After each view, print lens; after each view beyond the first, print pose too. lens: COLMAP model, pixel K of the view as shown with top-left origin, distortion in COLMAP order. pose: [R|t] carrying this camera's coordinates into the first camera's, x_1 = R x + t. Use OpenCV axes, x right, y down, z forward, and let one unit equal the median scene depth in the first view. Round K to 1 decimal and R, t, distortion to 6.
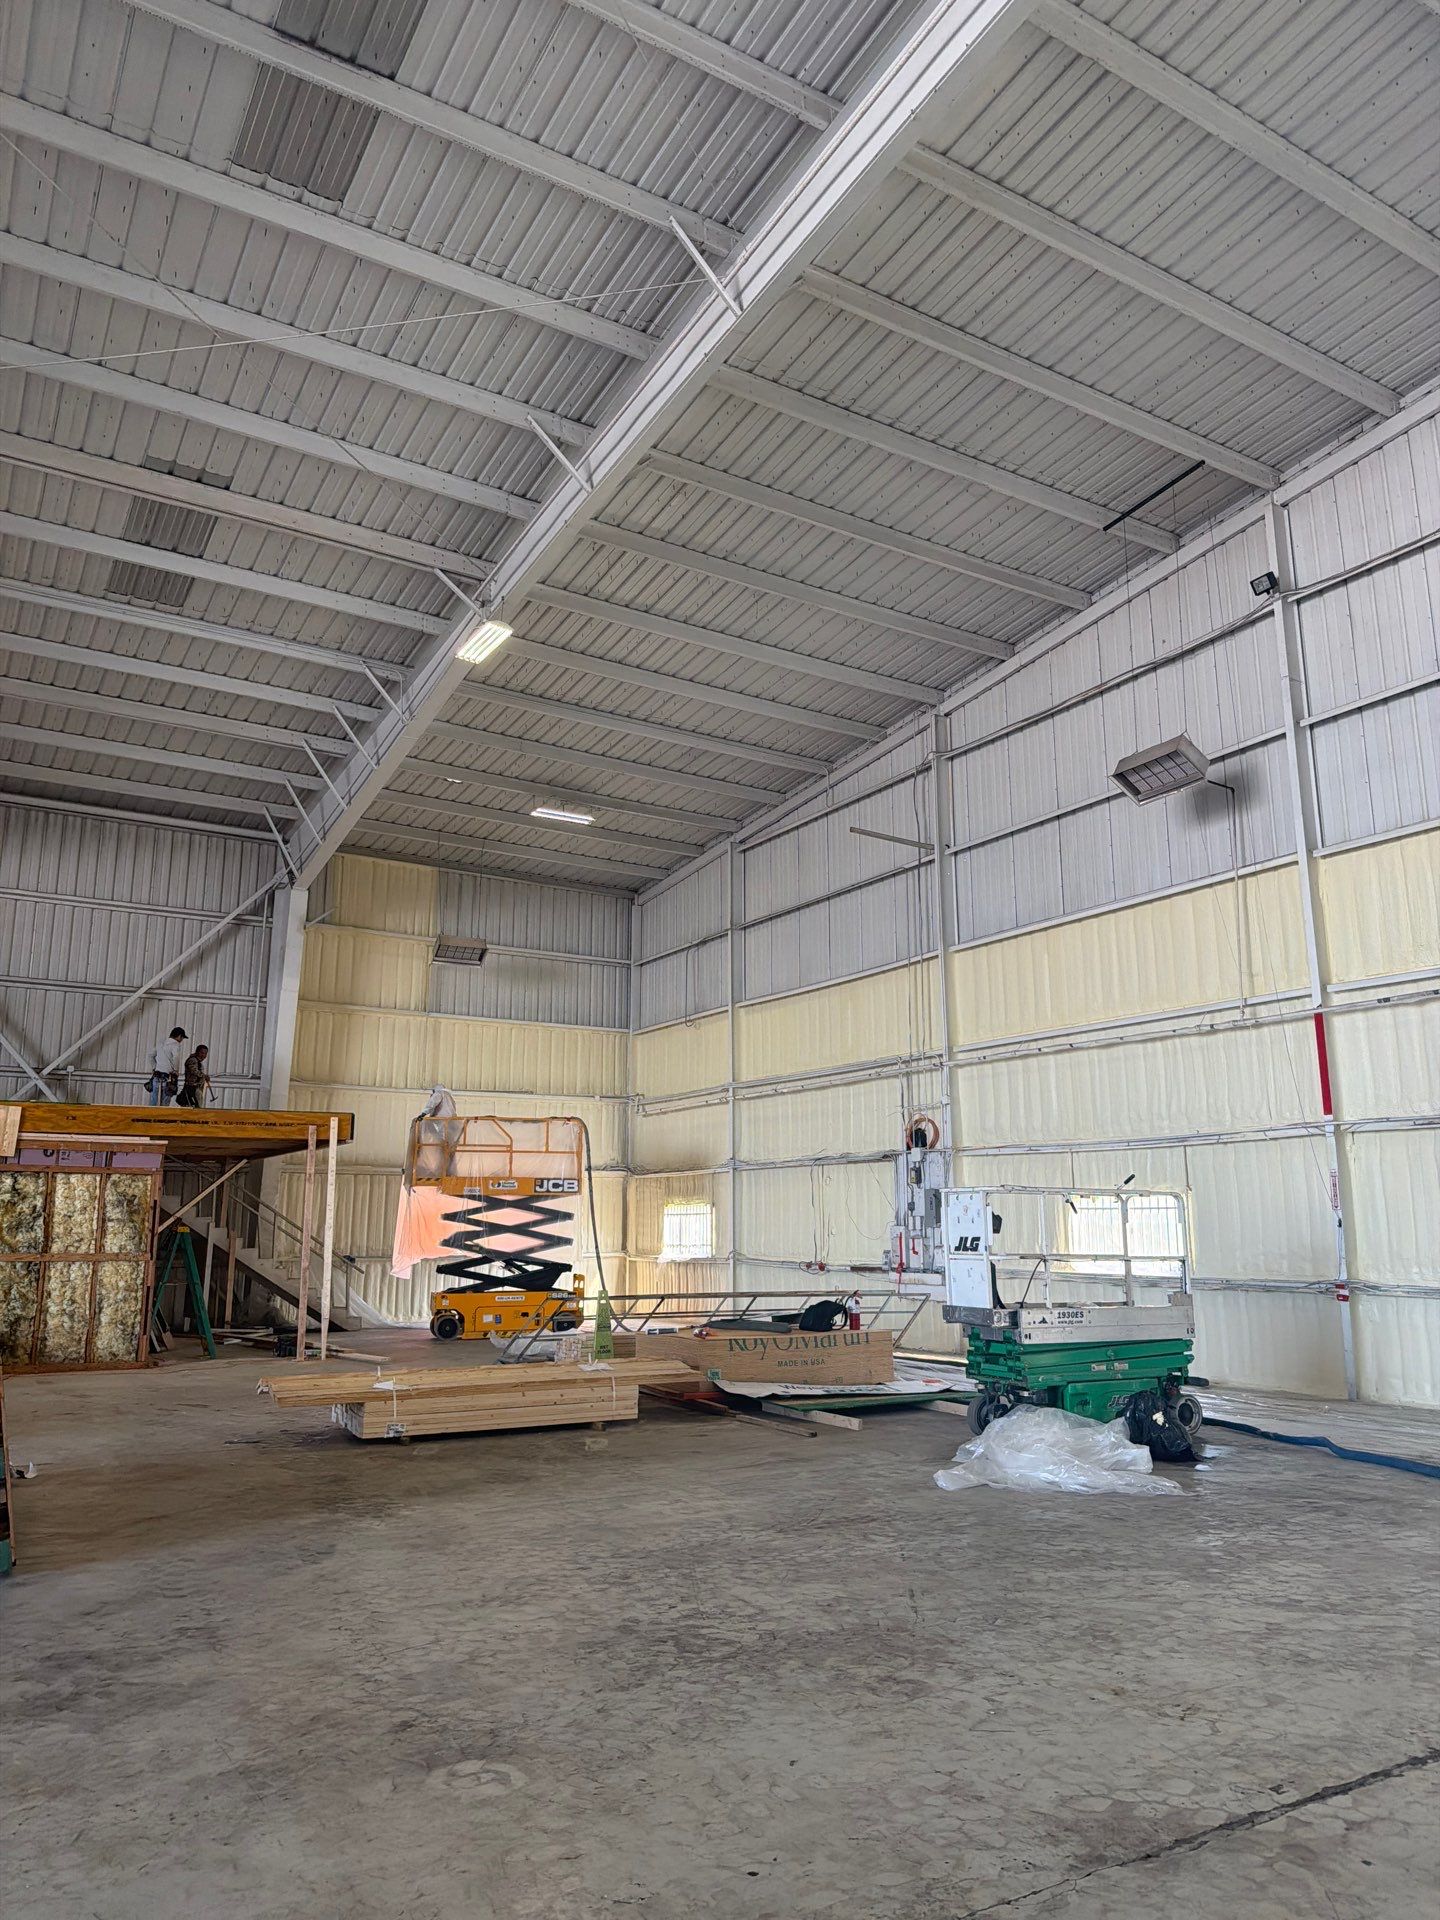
lens RADIAL K [[1331.5, 0, 730.2], [0, 1331.5, 959.7], [0, 0, 1]] dist [0.064849, -0.066921]
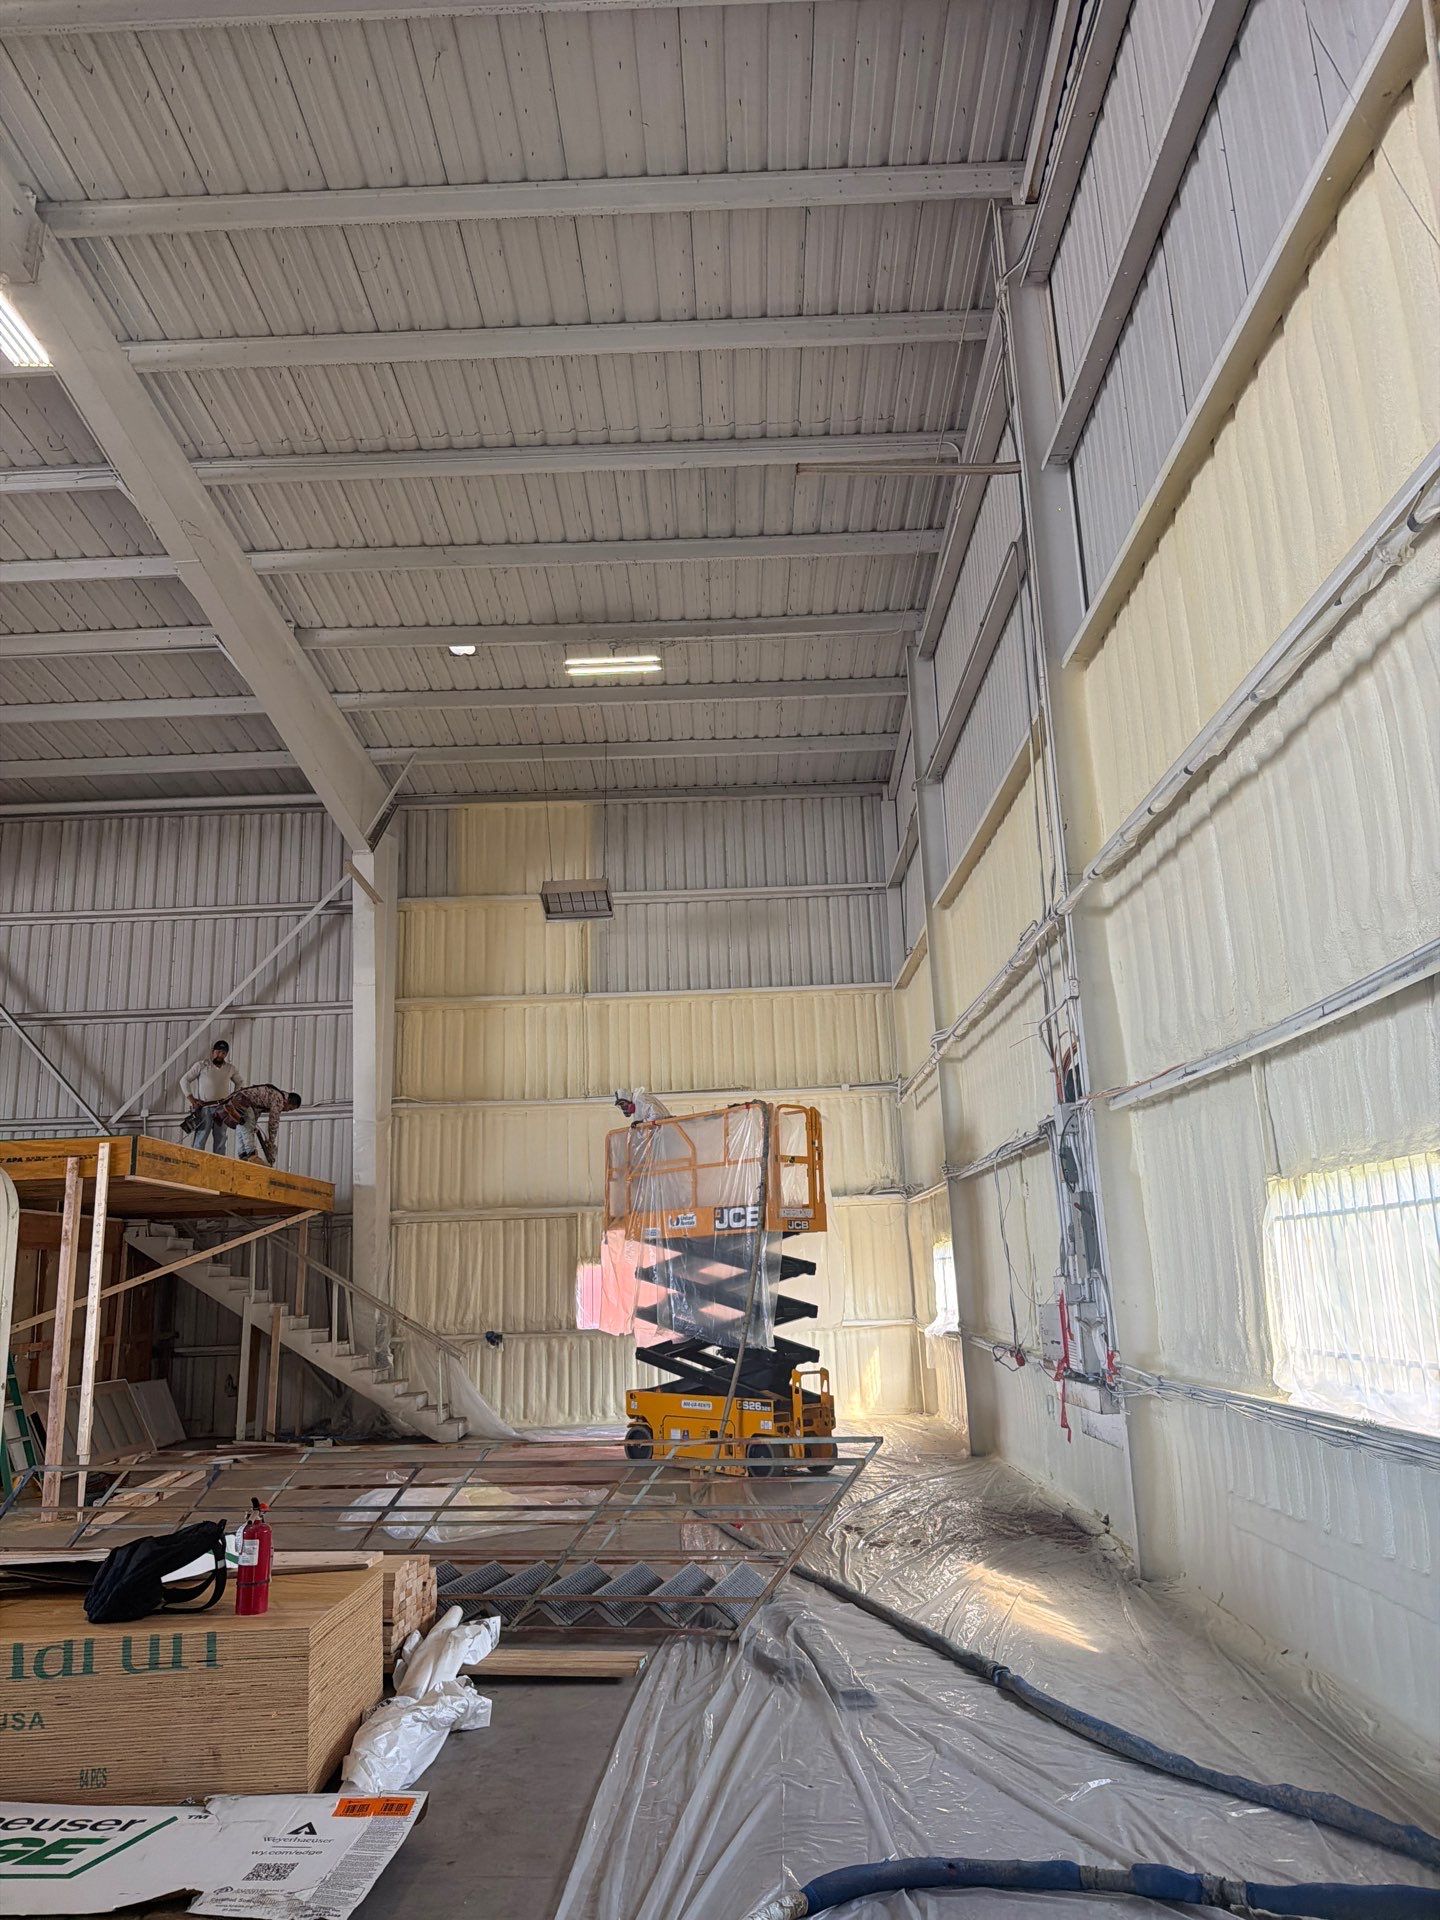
lens RADIAL K [[1331.5, 0, 700.9], [0, 1331.5, 956.9], [0, 0, 1]] dist [0.064849, -0.066921]
pose [[0.837474, -0.155081, -0.524010, 0.223910], [0.139790, 0.987780, -0.068921, 0.082768], [0.528295, -0.015532, 0.848919, 0.432203]]
